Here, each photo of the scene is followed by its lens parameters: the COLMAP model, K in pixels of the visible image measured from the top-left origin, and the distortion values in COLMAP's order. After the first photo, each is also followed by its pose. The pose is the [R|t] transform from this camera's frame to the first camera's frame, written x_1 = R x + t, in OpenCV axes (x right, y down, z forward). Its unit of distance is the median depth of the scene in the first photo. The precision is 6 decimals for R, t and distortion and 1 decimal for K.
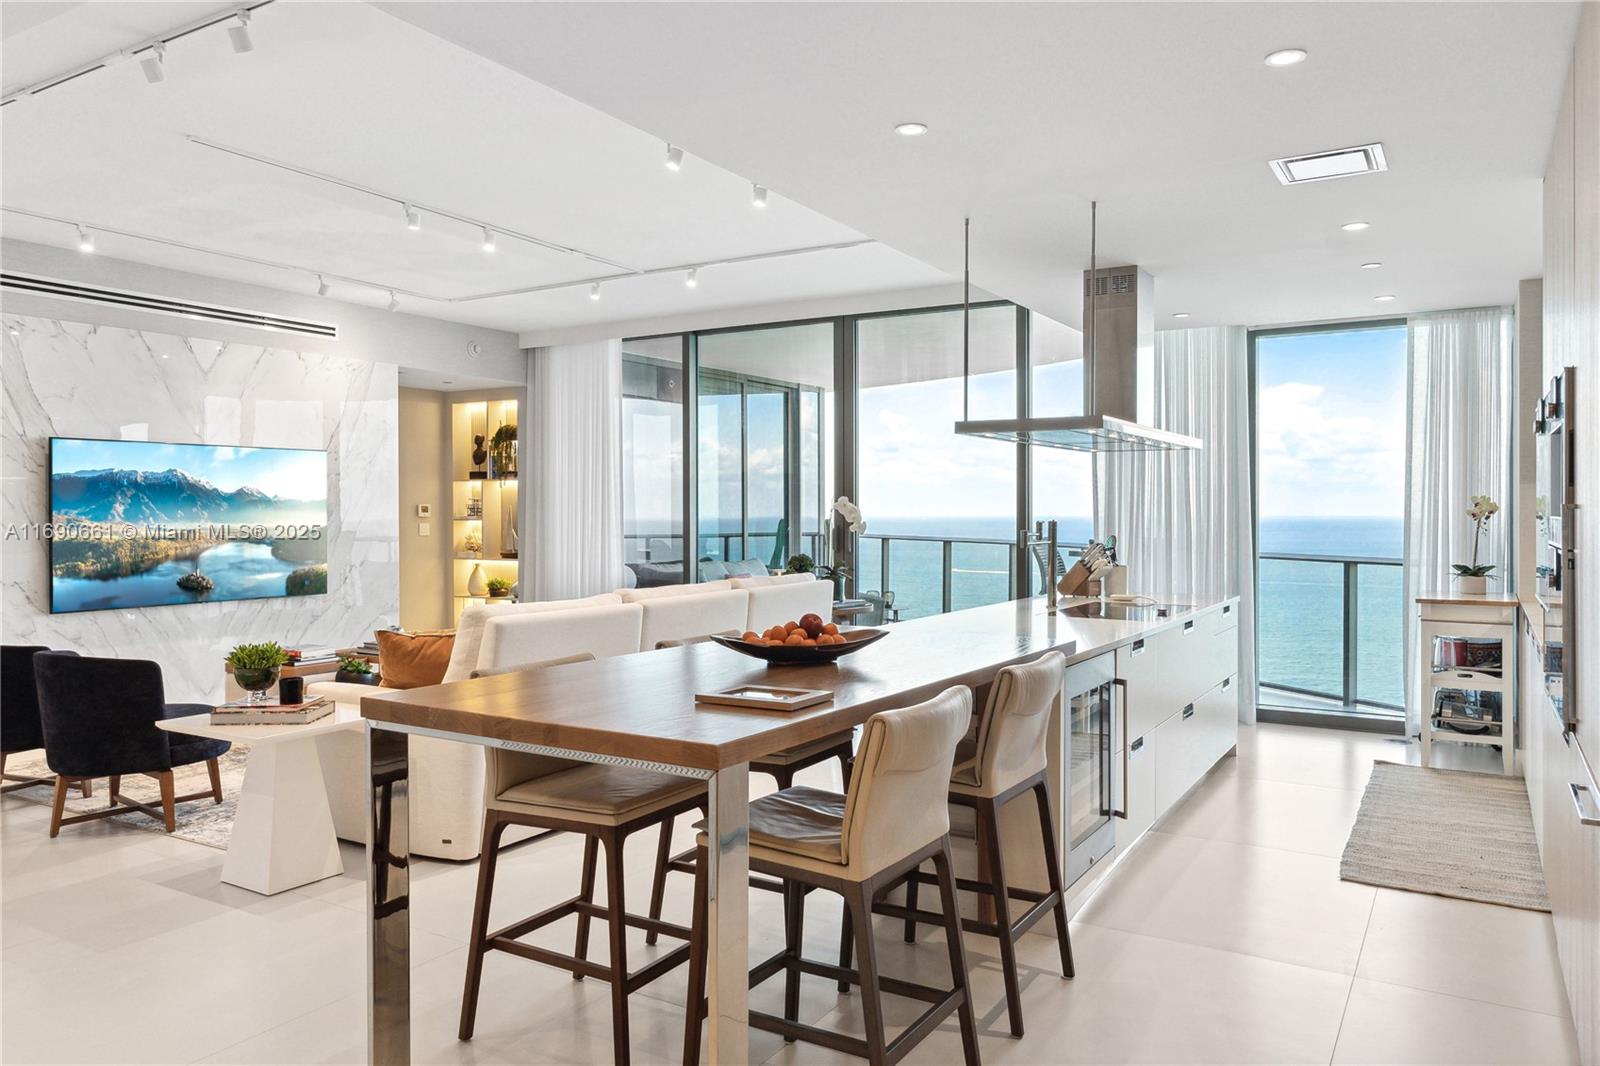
lens RADIAL K [[1164.4, 0, 793.8], [0, 1164.4, 522.3], [0, 0, 1]] dist [0.002220, 0.004516]
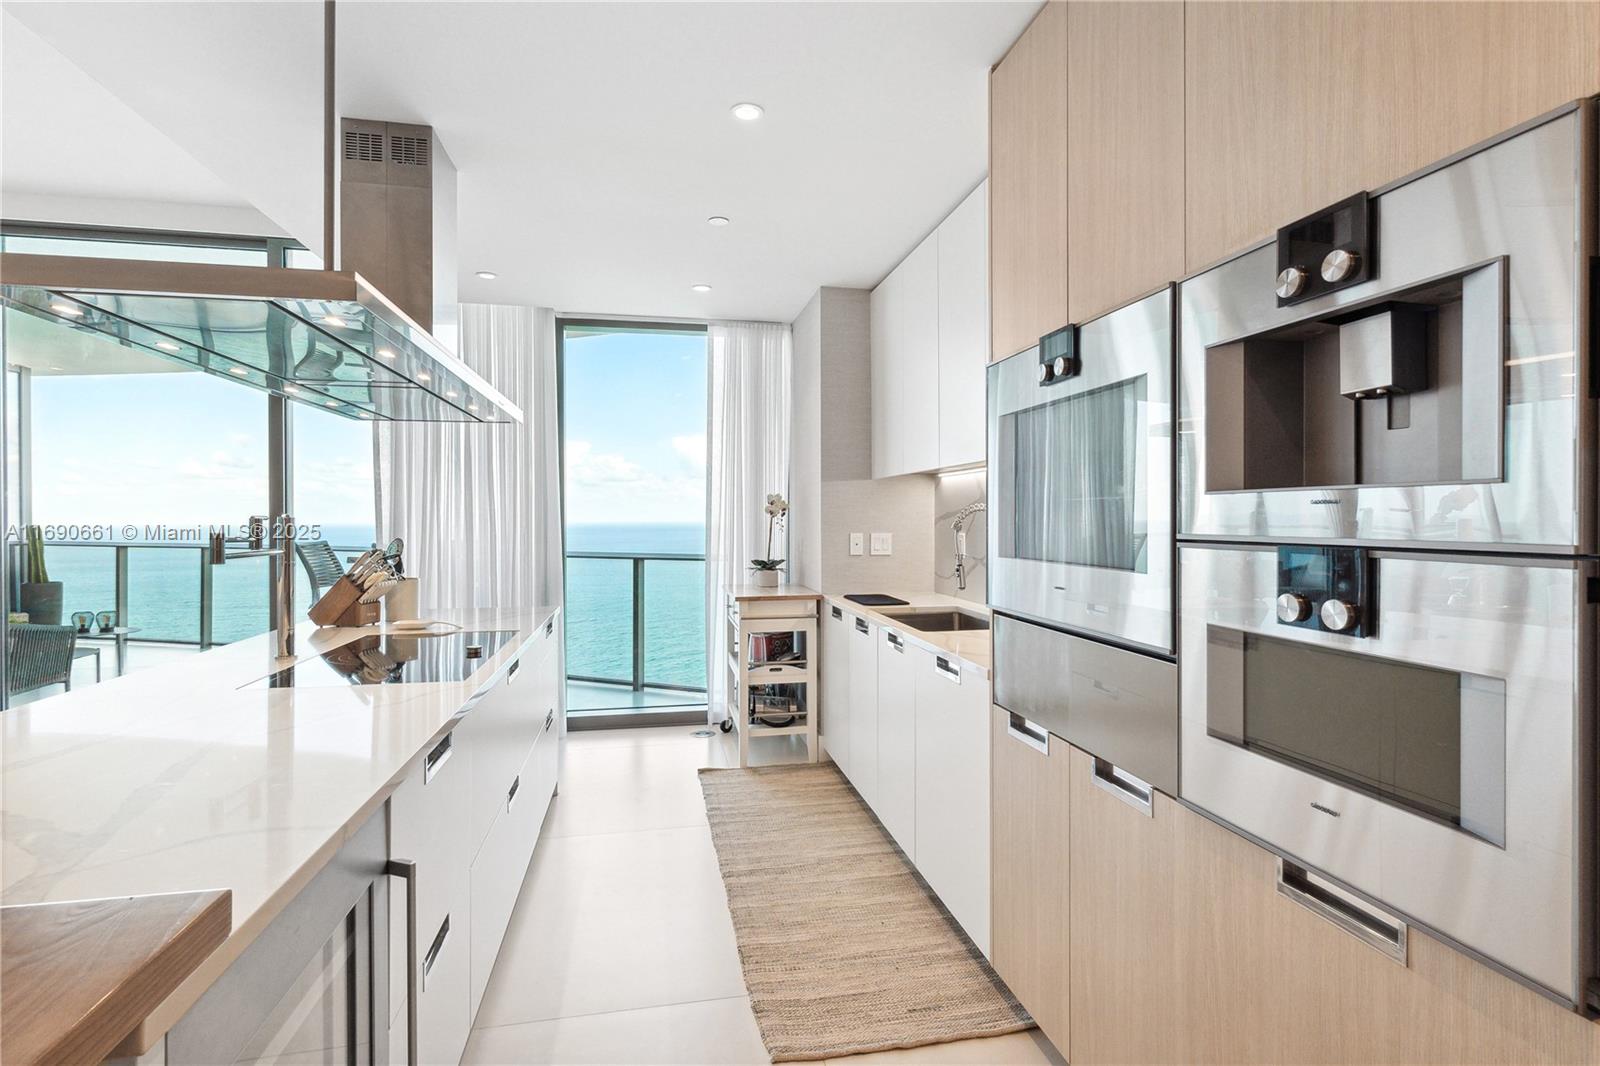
lens RADIAL K [[753.0, 0, 793.8], [0, 753.0, 519.7], [0, 0, 1]] dist [-0.003968, 0.000203]
pose [[0.739652, -0.002502, 0.672985, 0.454242], [0.009080, 0.999939, -0.006262, 0.015377], [-0.672929, 0.010743, 0.739629, 1.563400]]
